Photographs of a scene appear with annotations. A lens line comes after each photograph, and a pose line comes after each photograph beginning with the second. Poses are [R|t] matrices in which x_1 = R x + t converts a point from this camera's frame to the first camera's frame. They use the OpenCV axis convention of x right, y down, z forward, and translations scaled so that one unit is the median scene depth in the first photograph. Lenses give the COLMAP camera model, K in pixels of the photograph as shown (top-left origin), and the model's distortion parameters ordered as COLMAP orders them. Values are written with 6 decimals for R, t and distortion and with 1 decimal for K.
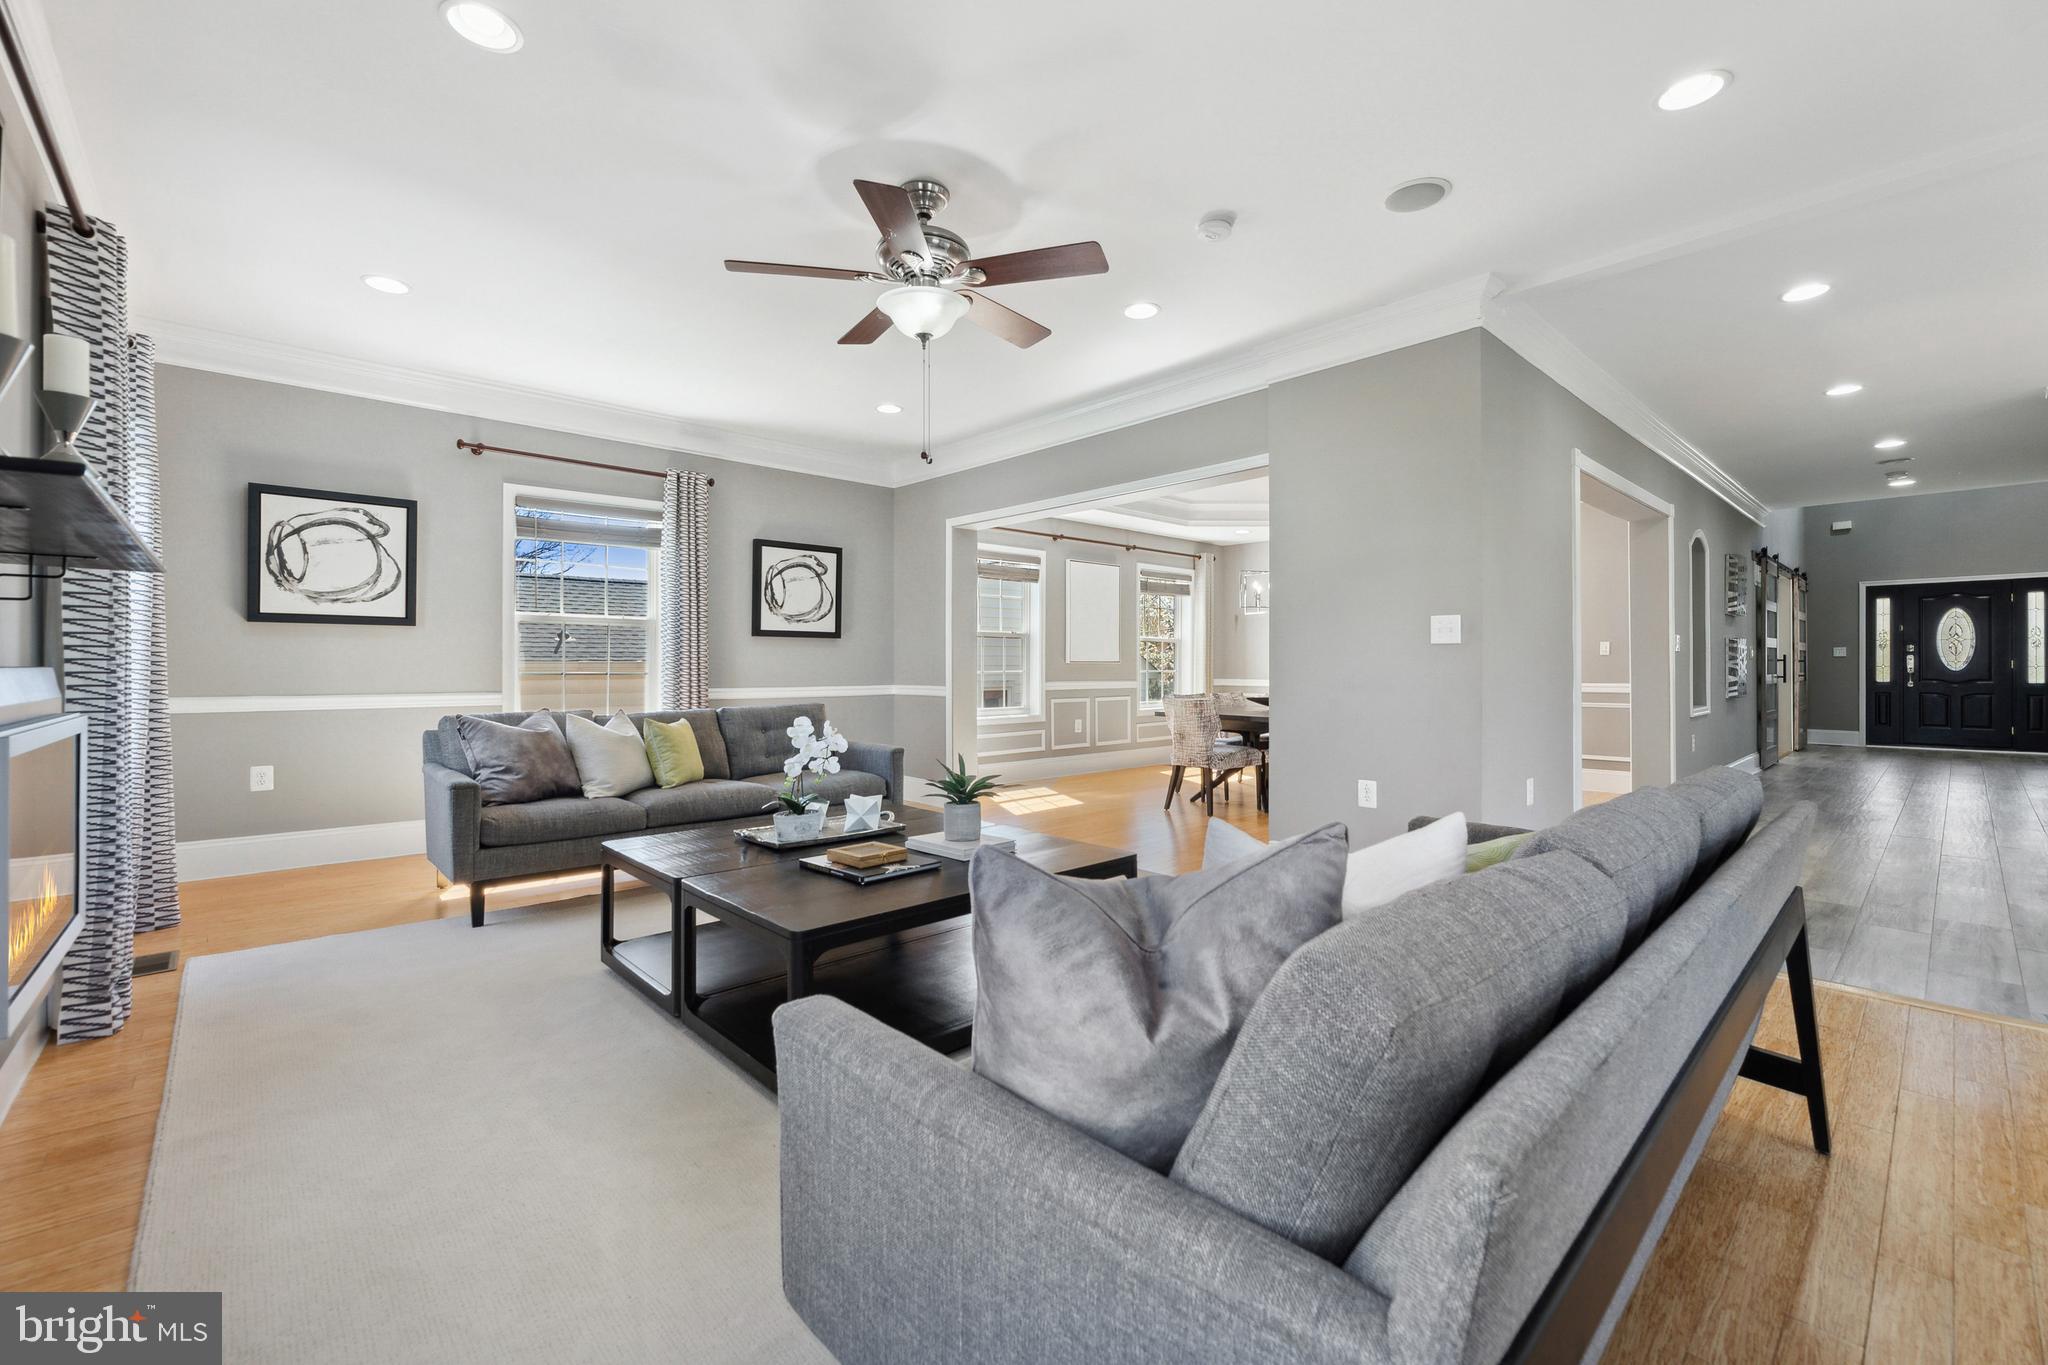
lens RADIAL K [[860.8, 0, 1027.5], [0, 860.8, 662.0], [0, 0, 1]] dist [0.000068, -0.000060]
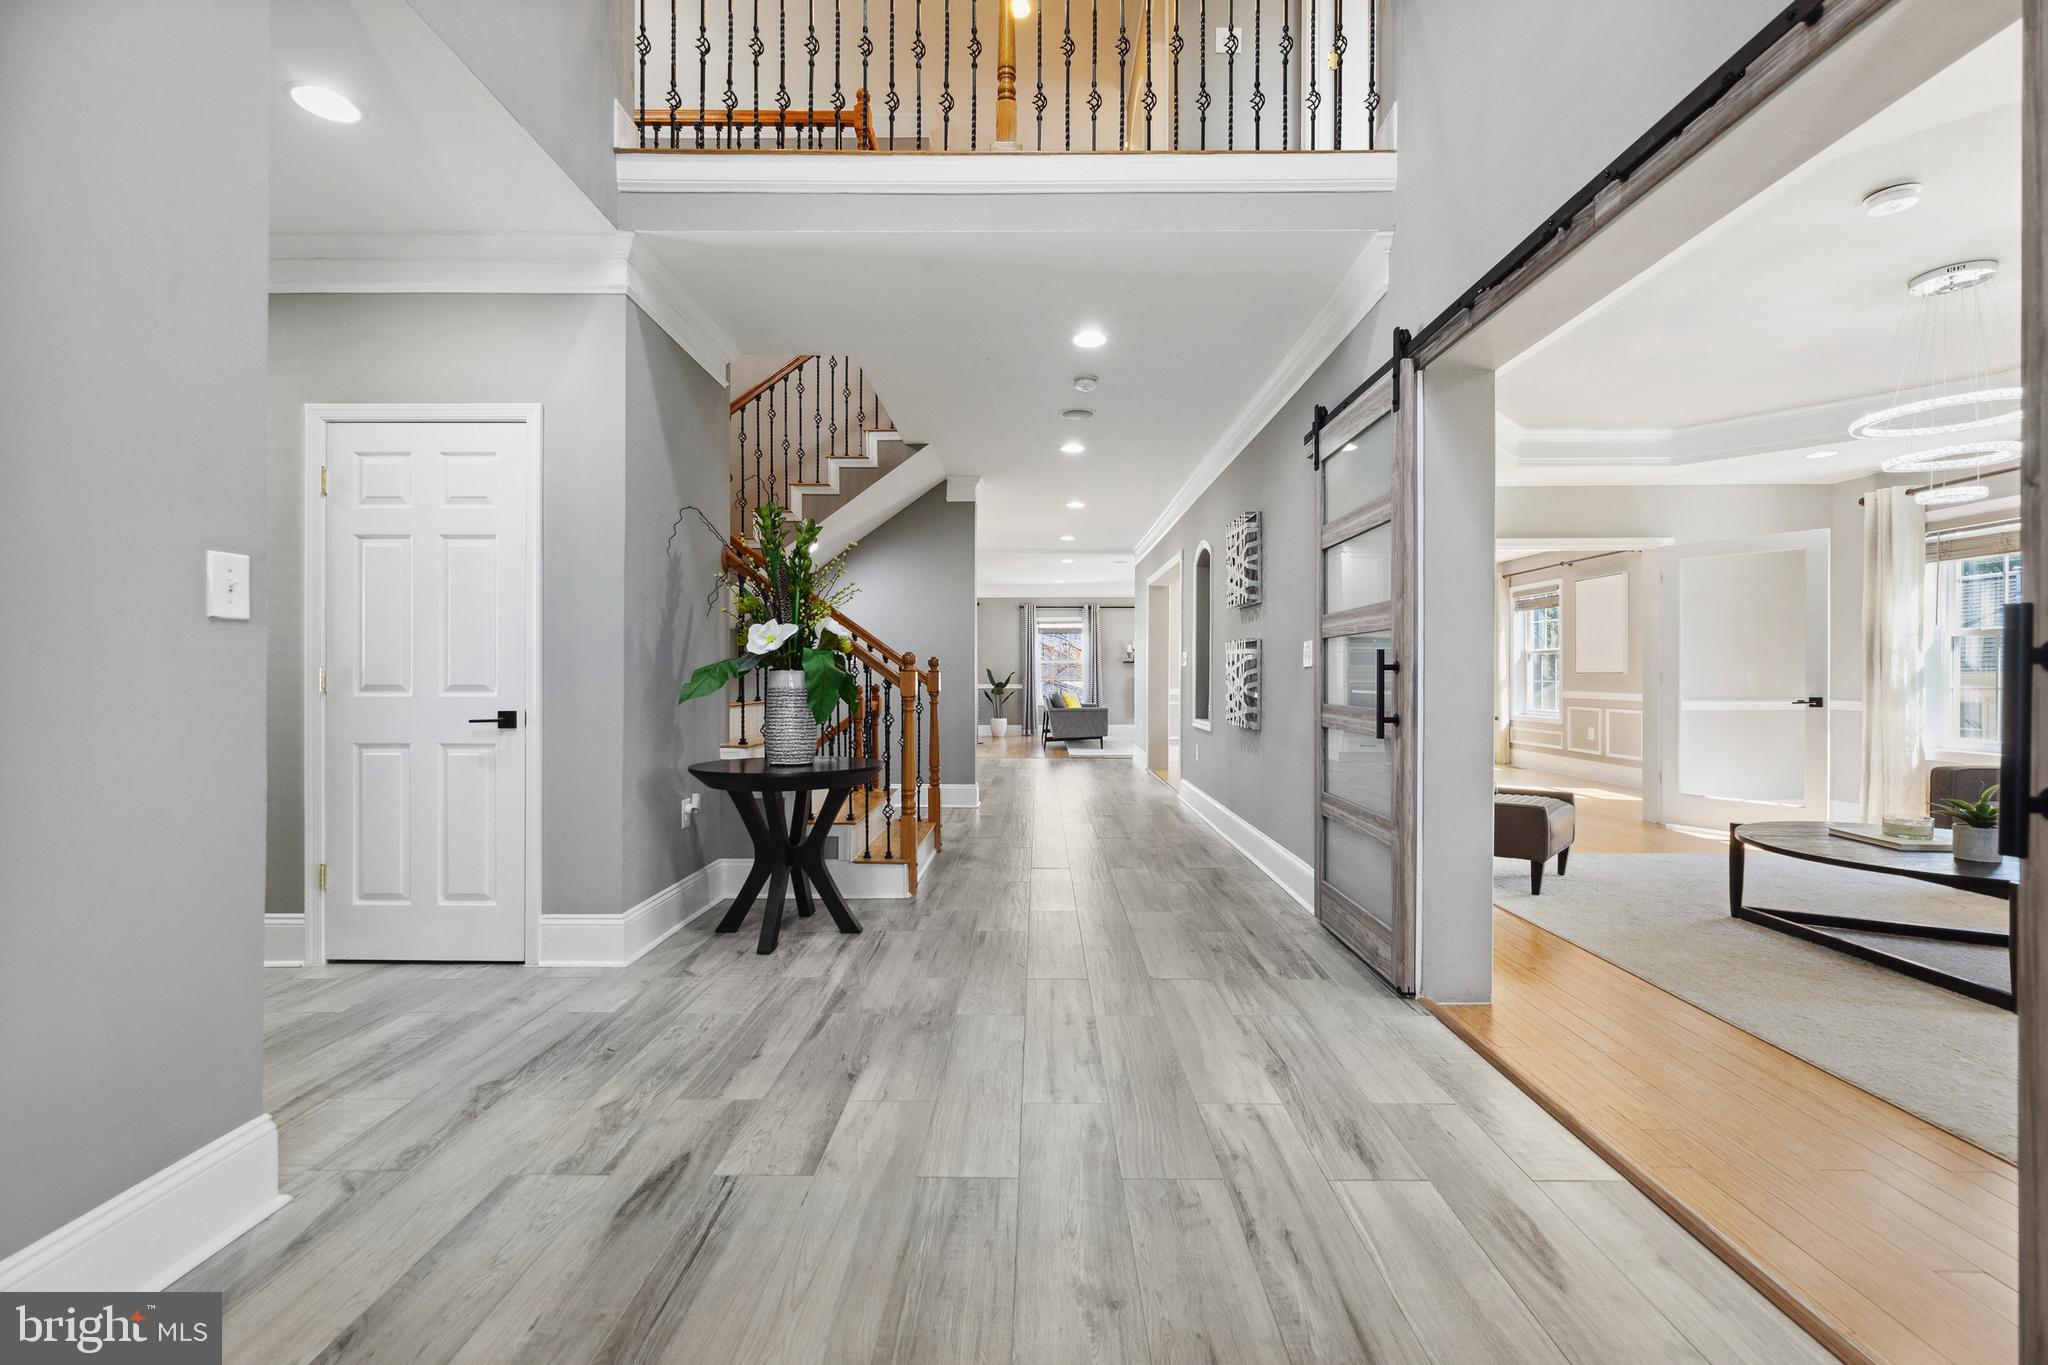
lens RADIAL K [[845.2, 0, 1023.0], [0, 845.2, 677.1], [0, 0, 1]] dist [-0.001799, -0.000004]
pose [[-0.689535, 0.003861, -0.724242, 1.717967], [0.005563, 0.999985, 0.000034, 0.001223], [0.724231, -0.004005, -0.689546, 1.607125]]
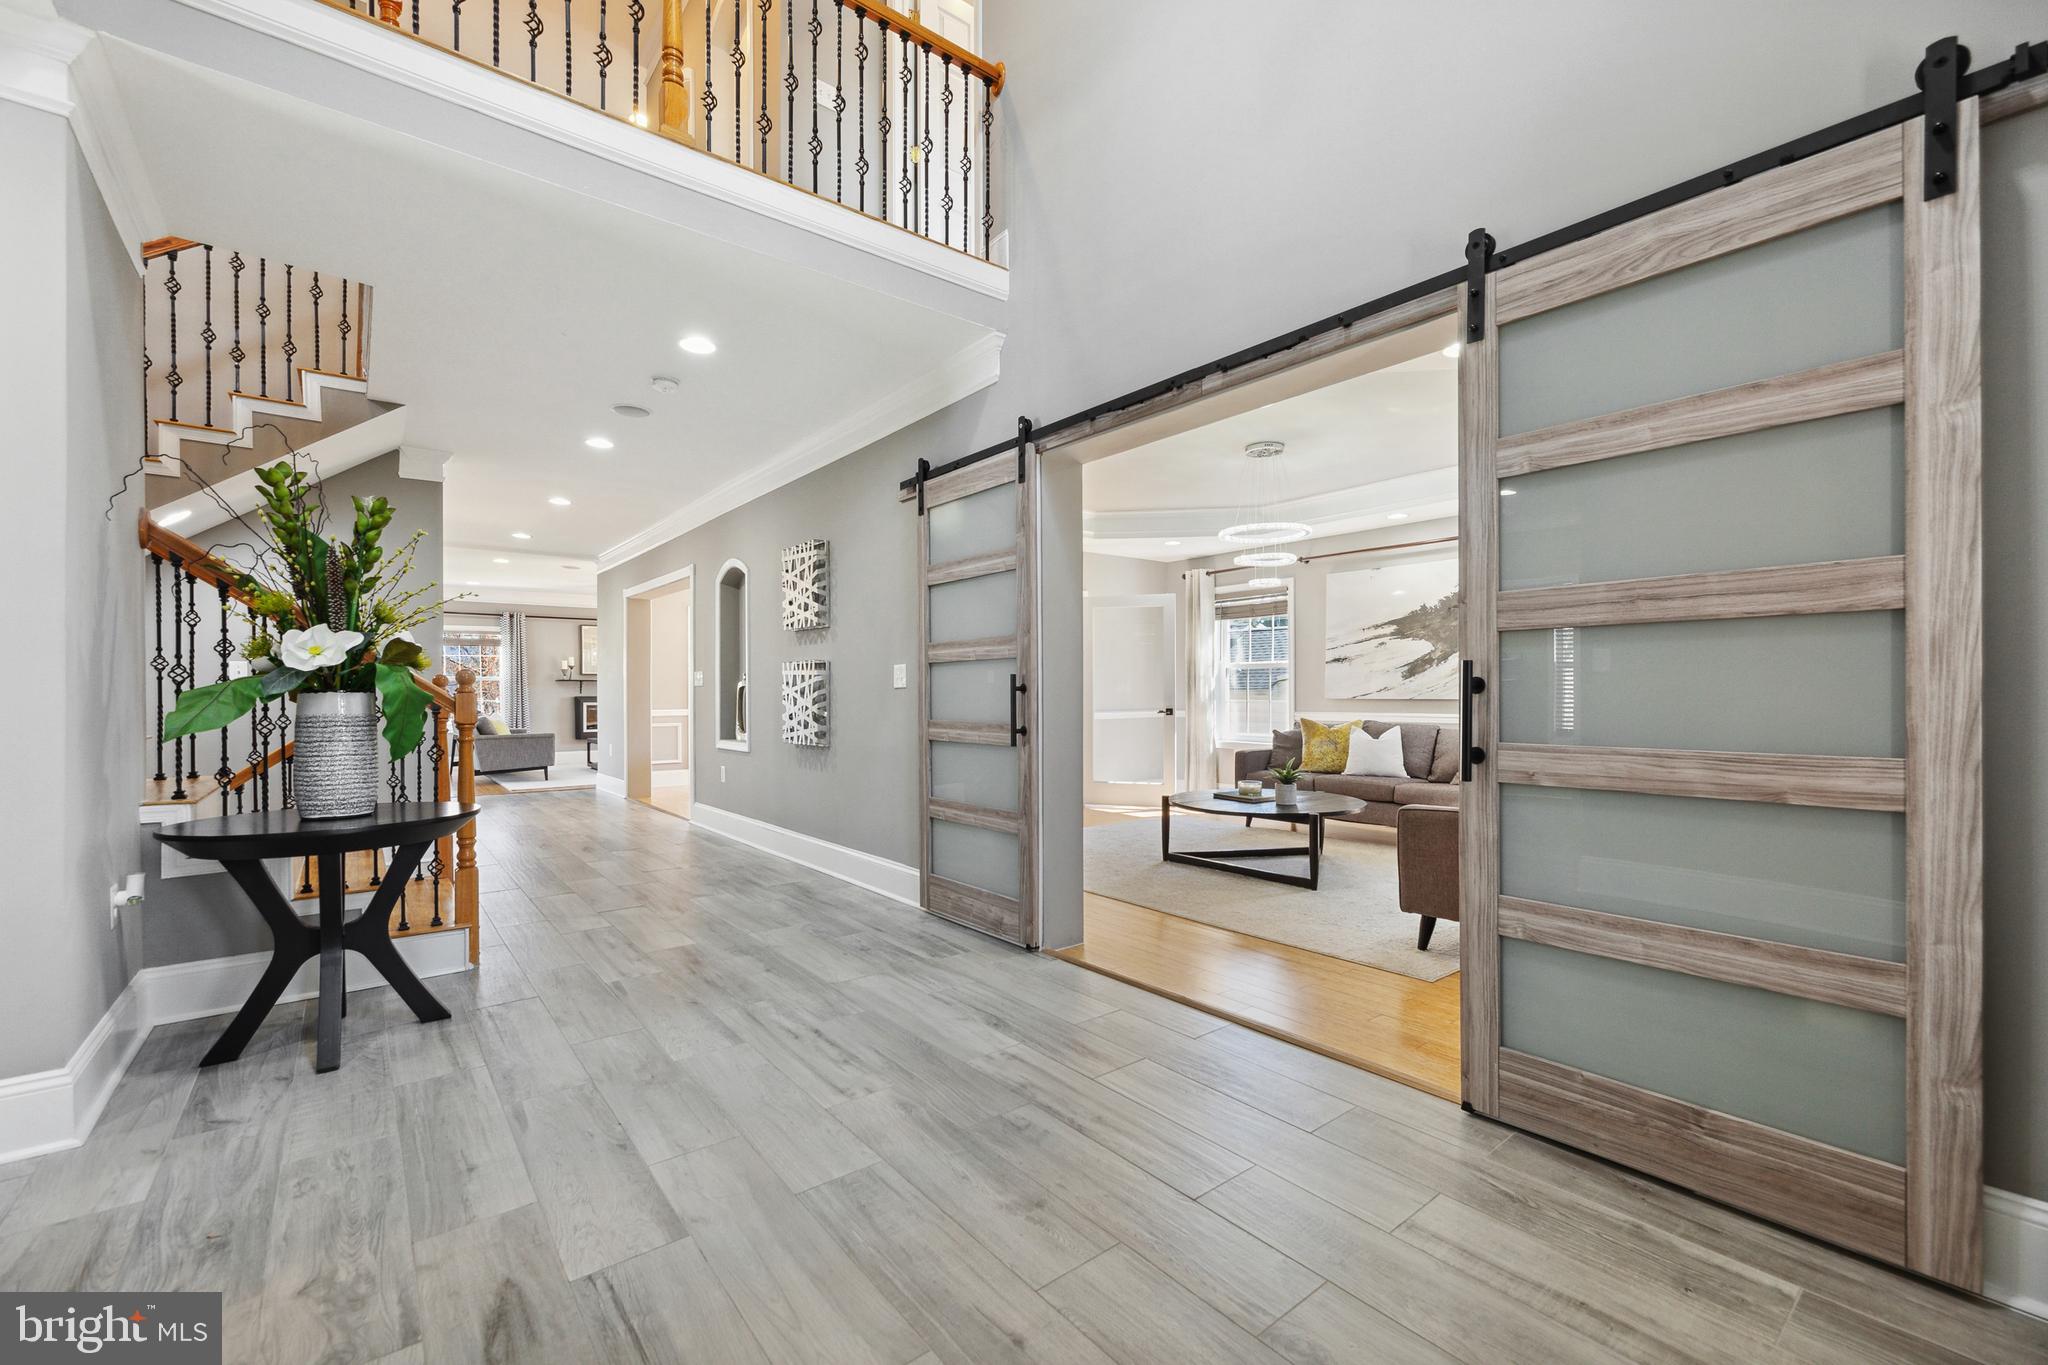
lens RADIAL K [[856.6, 0, 1030.9], [0, 856.6, 695.5], [0, 0, 1]] dist [-0.001033, -0.000083]
pose [[-0.069340, 0.006016, -0.997575, 1.822350], [0.009853, 0.999937, 0.005346, -0.001468], [0.997544, -0.009459, -0.069394, 1.485639]]
